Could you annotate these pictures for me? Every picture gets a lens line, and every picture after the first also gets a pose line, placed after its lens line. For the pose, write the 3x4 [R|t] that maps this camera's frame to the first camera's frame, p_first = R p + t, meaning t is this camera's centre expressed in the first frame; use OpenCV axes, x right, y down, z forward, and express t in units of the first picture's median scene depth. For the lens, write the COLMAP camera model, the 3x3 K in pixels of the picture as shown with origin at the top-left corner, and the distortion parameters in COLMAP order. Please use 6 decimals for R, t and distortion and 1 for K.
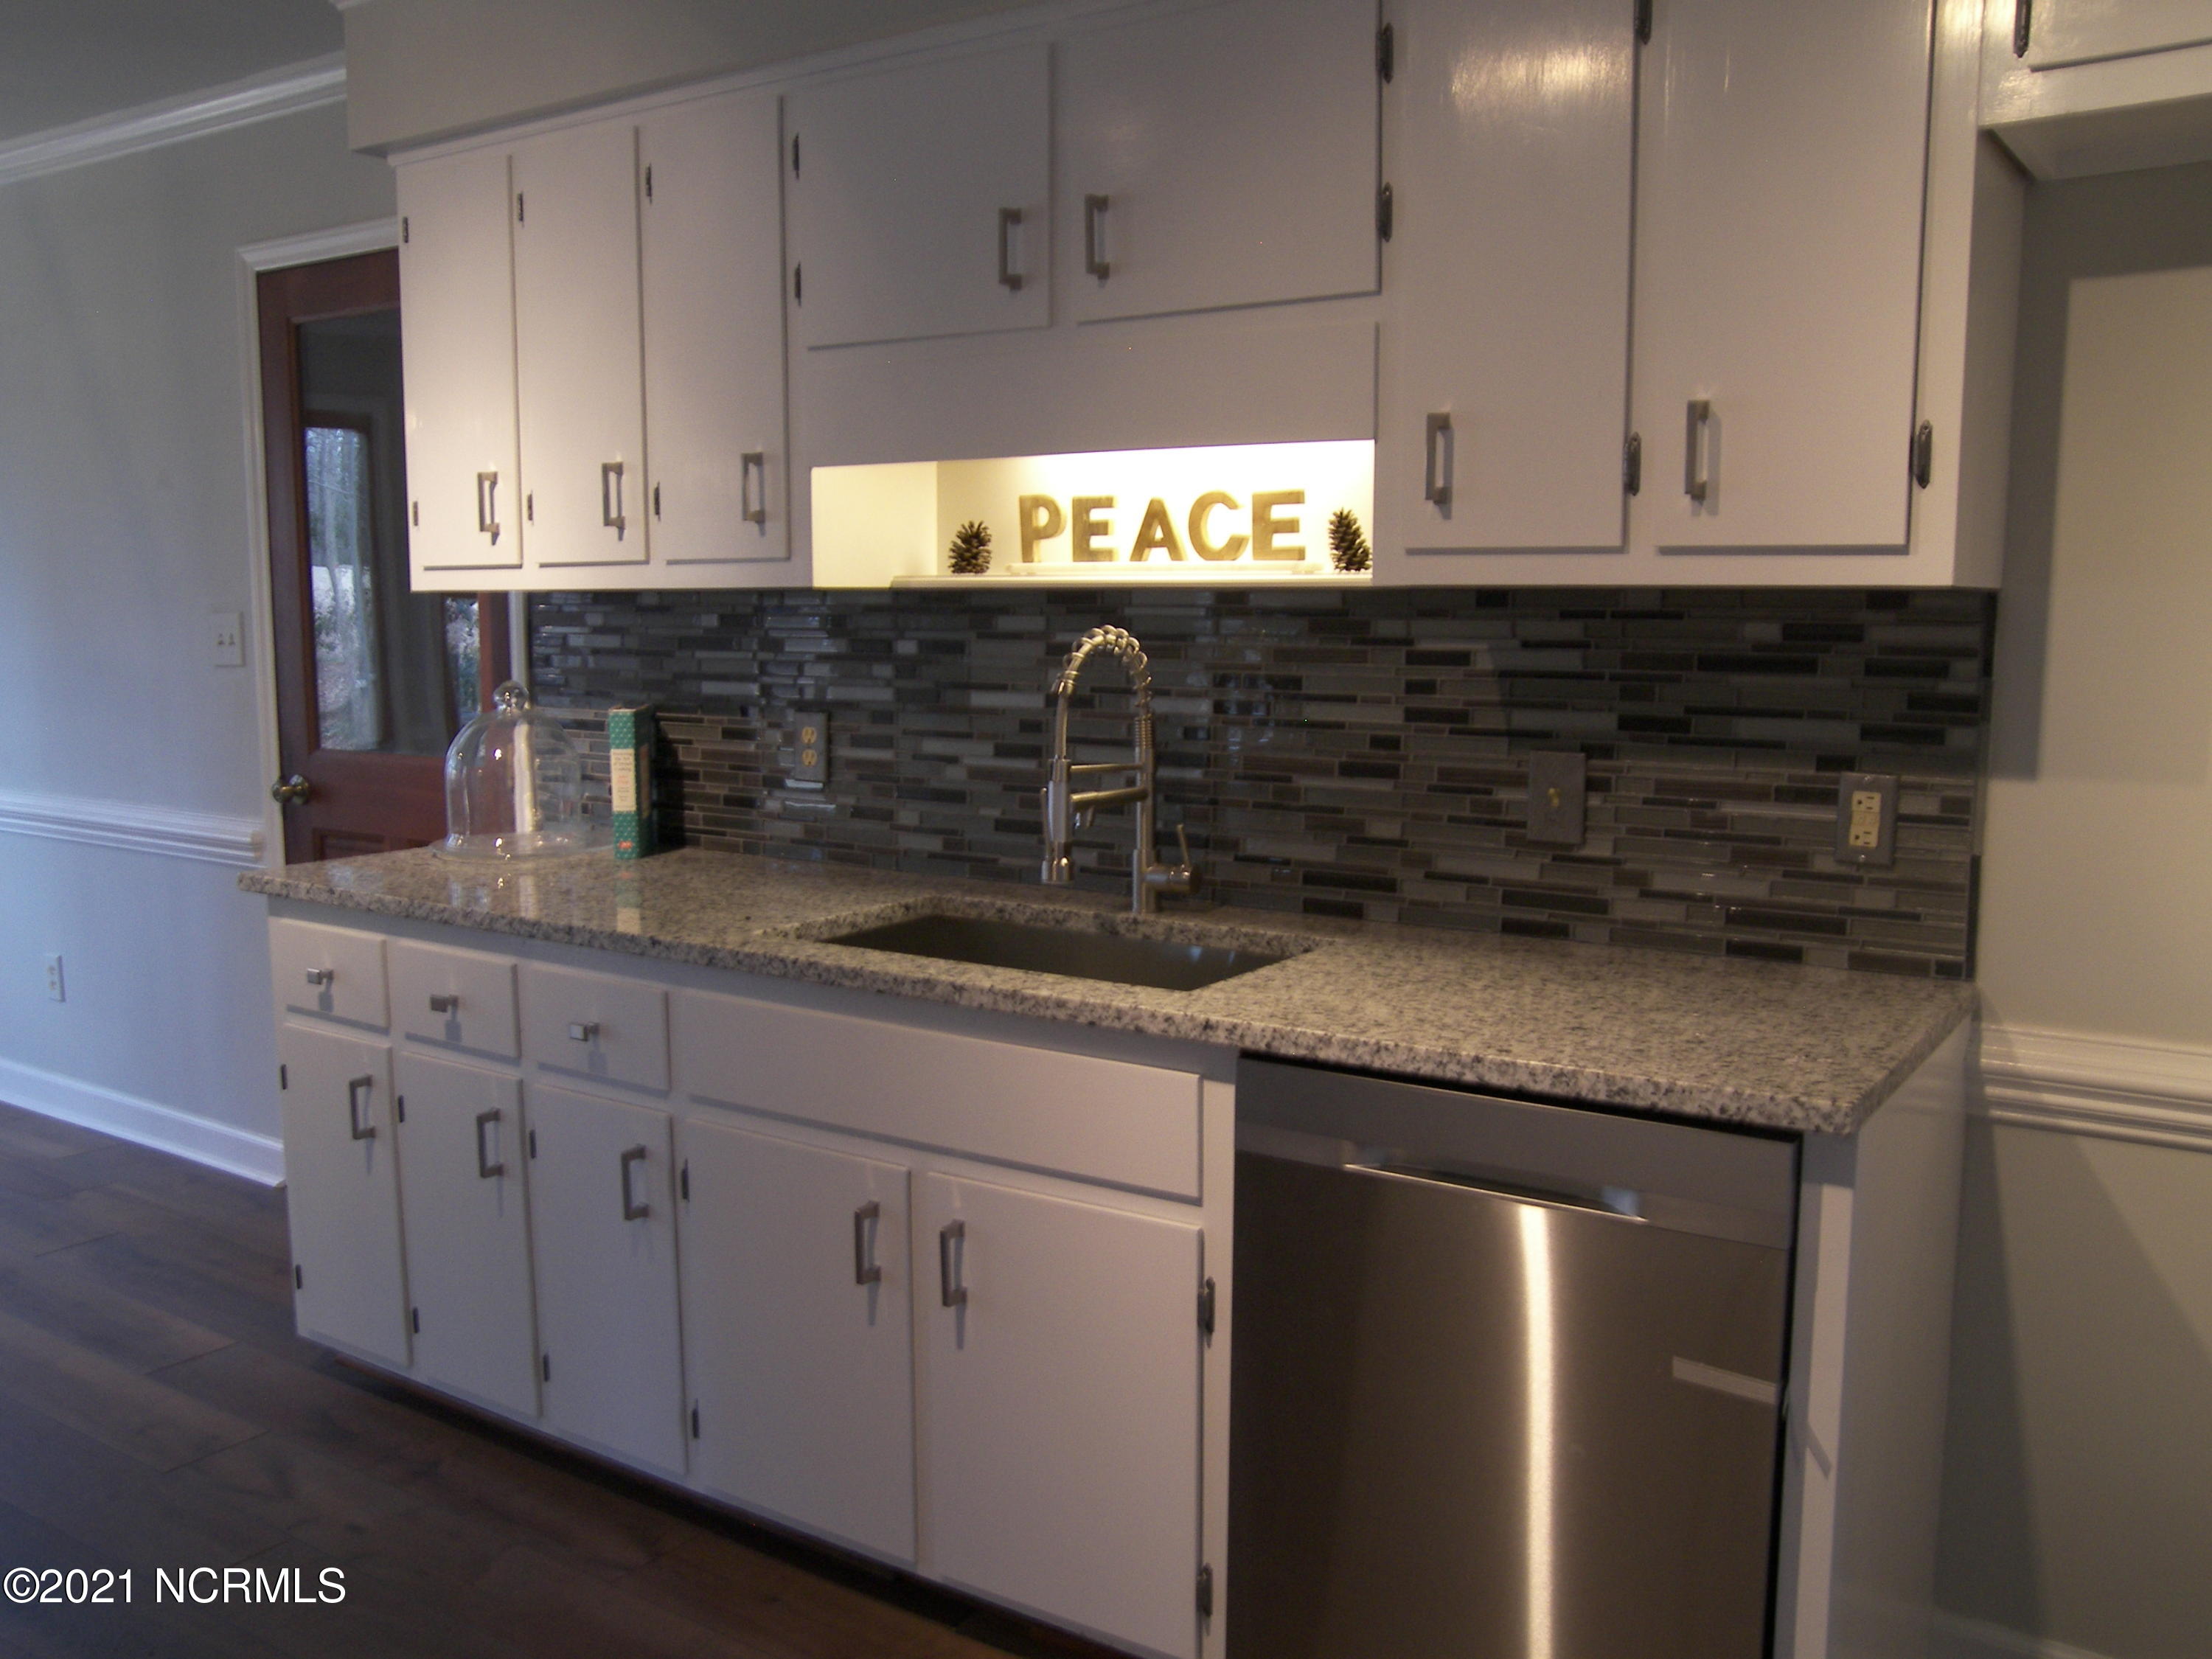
lens RADIAL K [[1904.3, 0, 1106.0], [0, 1904.3, 829.5], [0, 0, 1]] dist [-0.115345, 0.122750]
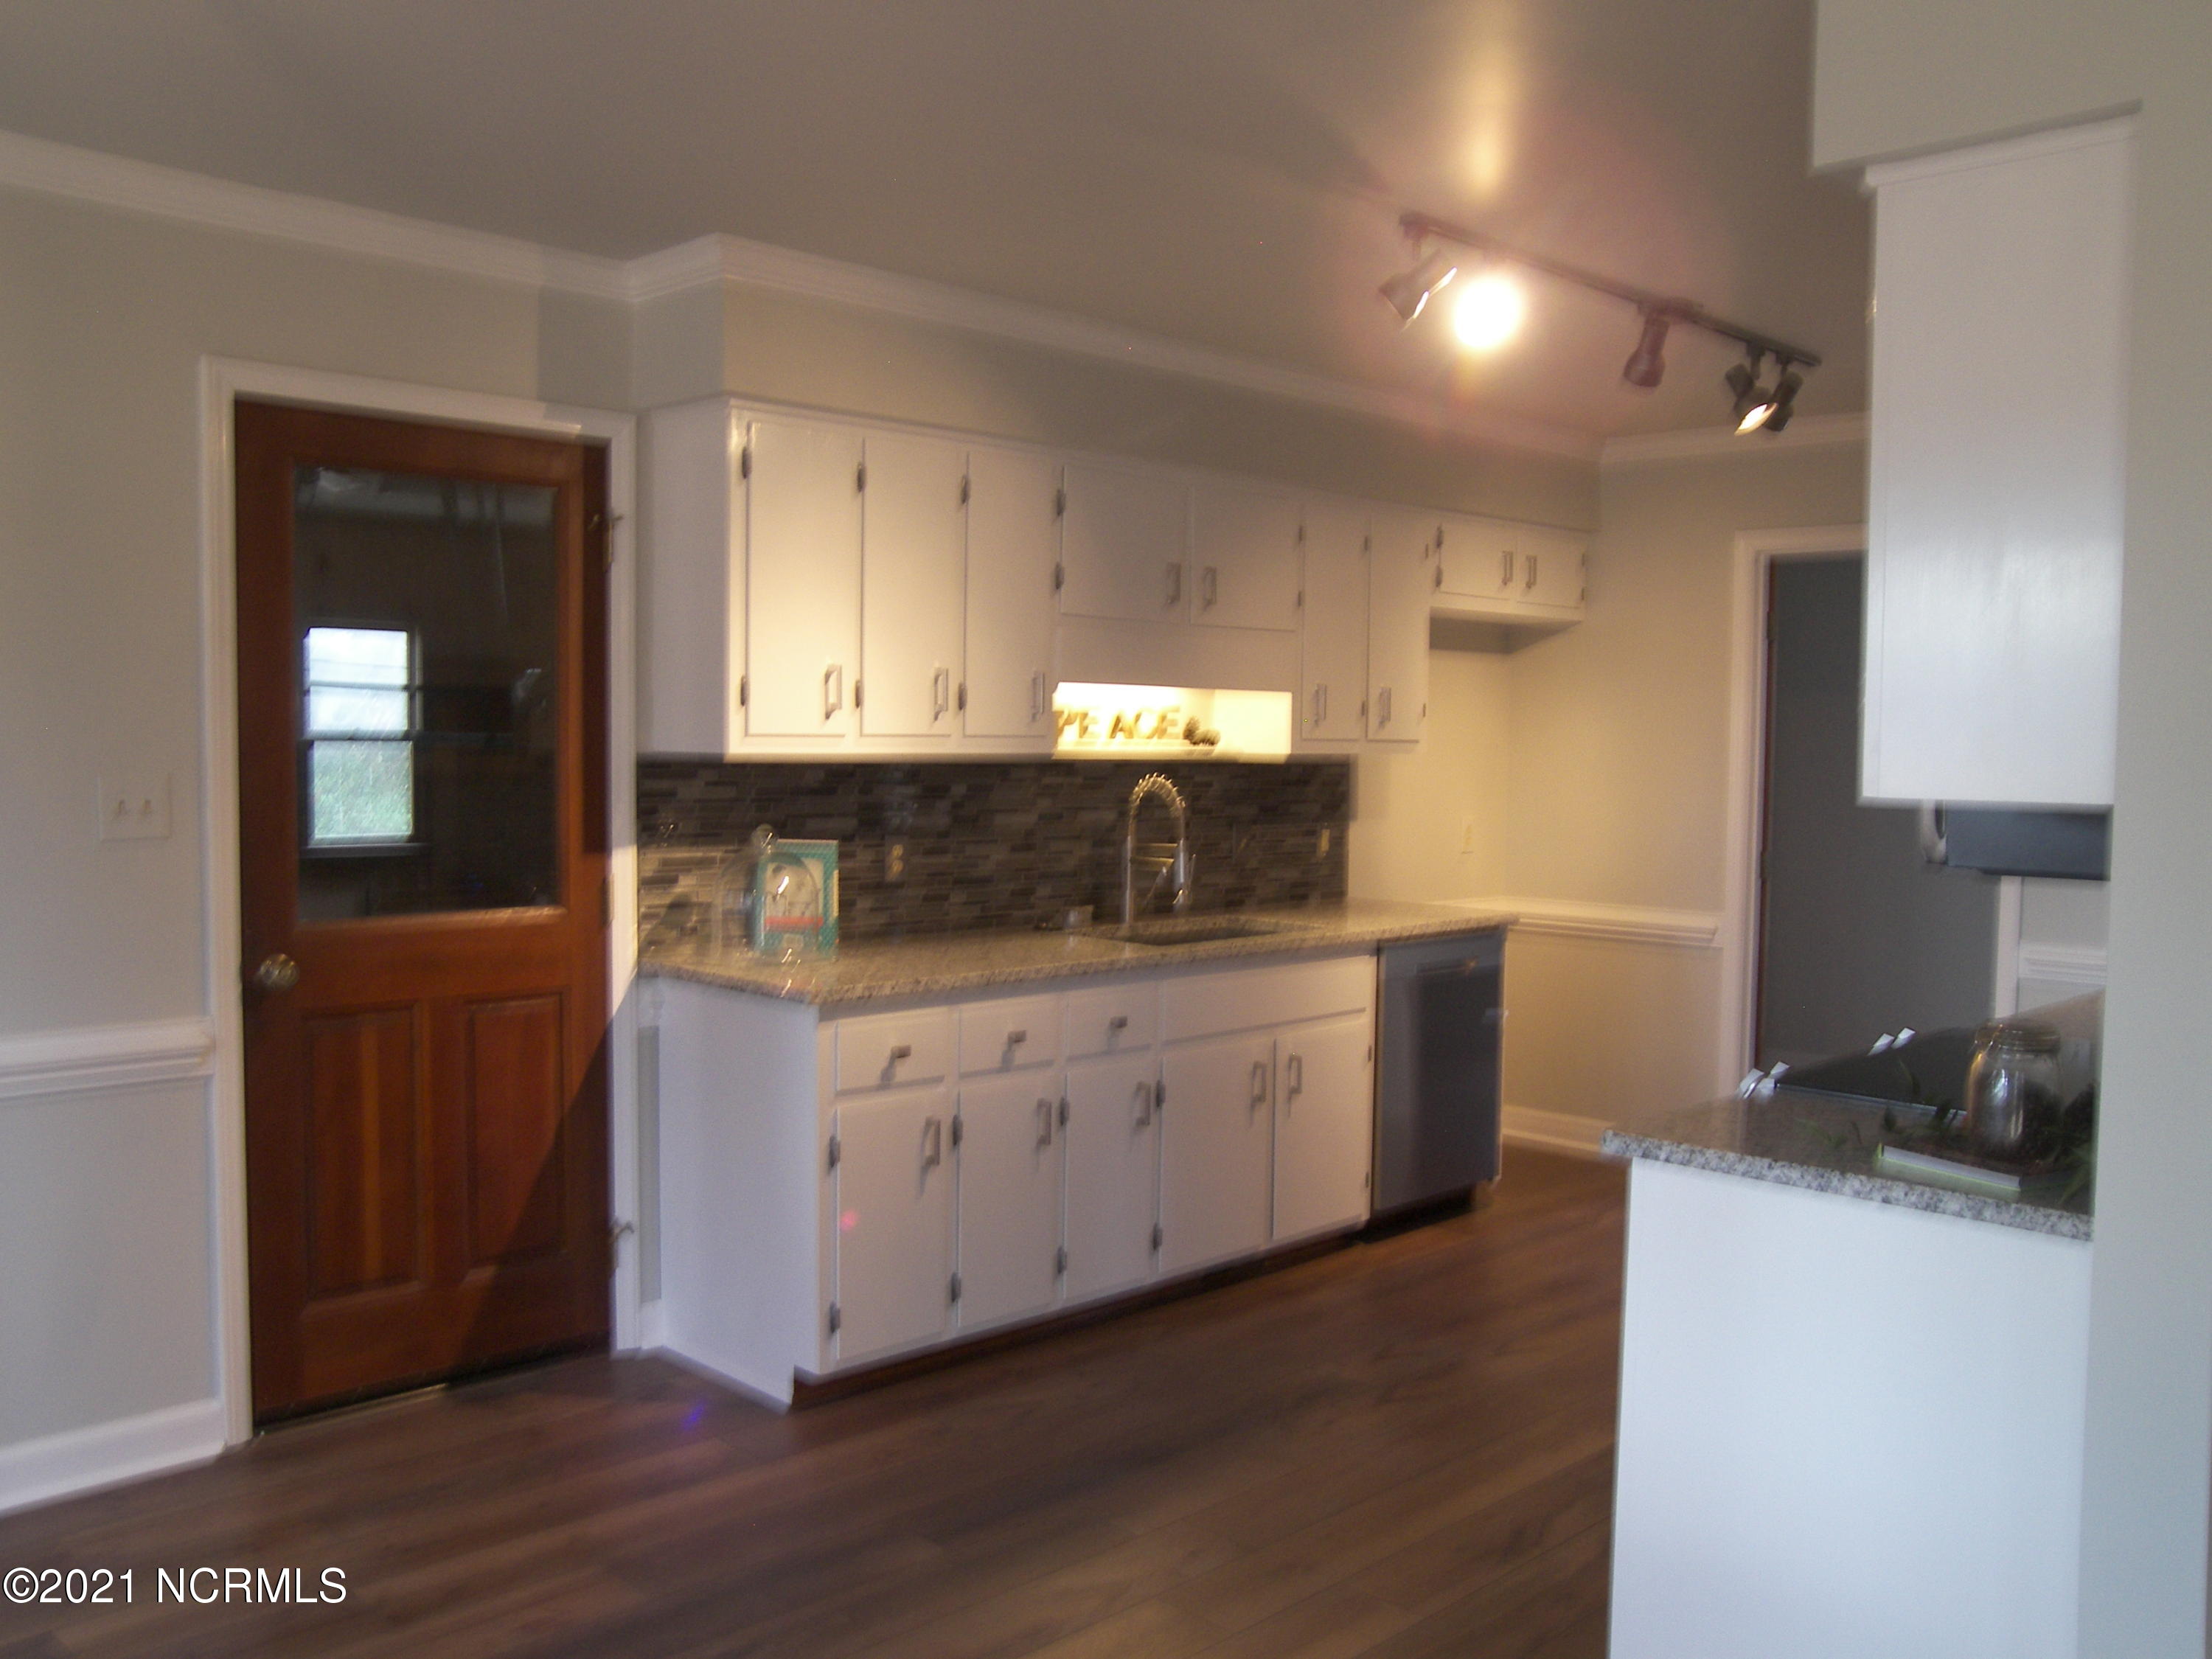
lens RADIAL K [[1904.3, 0, 1106.0], [0, 1904.3, 829.5], [0, 0, 1]] dist [-0.115345, 0.122750]
pose [[0.183012, -0.049620, 0.981858, -1.848648], [0.107688, 0.993728, 0.030148, -0.110200], [-0.977195, 0.100217, 0.187208, 0.659685]]
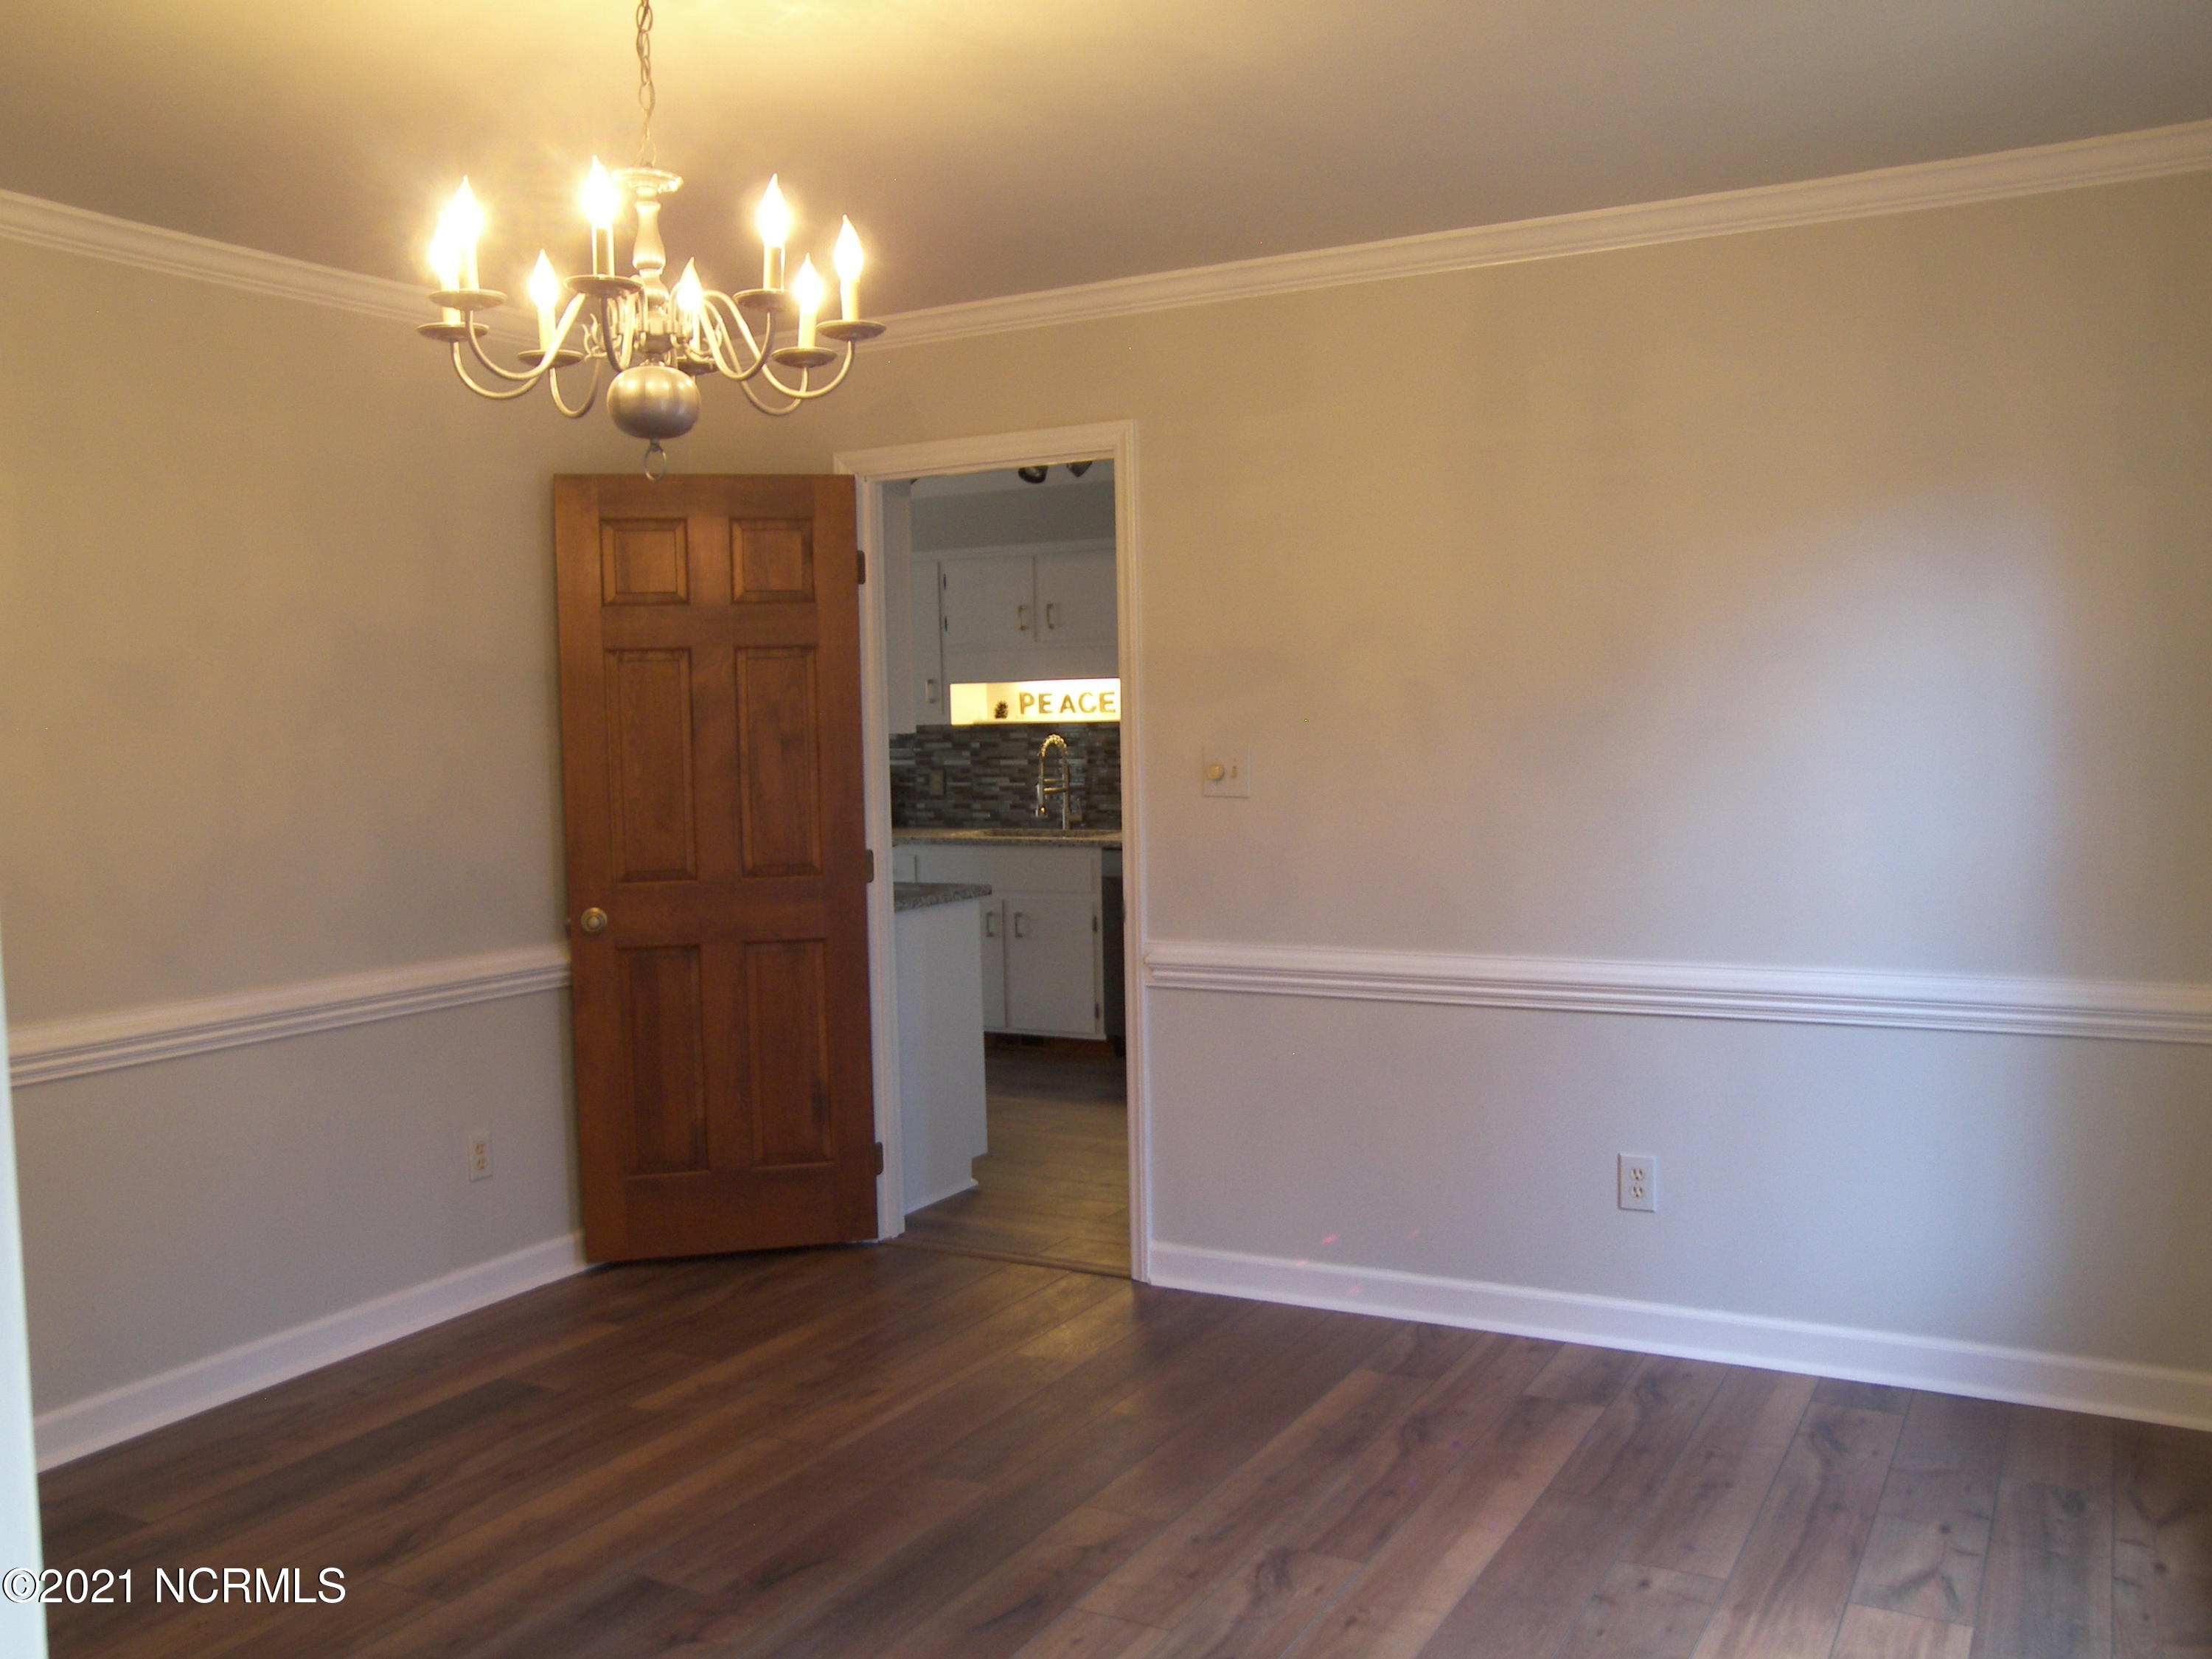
lens RADIAL K [[1904.3, 0, 1106.0], [0, 1904.3, 829.5], [0, 0, 1]] dist [-0.115345, 0.122750]
pose [[0.995278, -0.027343, 0.093140, -0.199854], [0.032738, 0.997843, -0.056897, 0.217789], [-0.091383, 0.059677, 0.994026, -2.012636]]
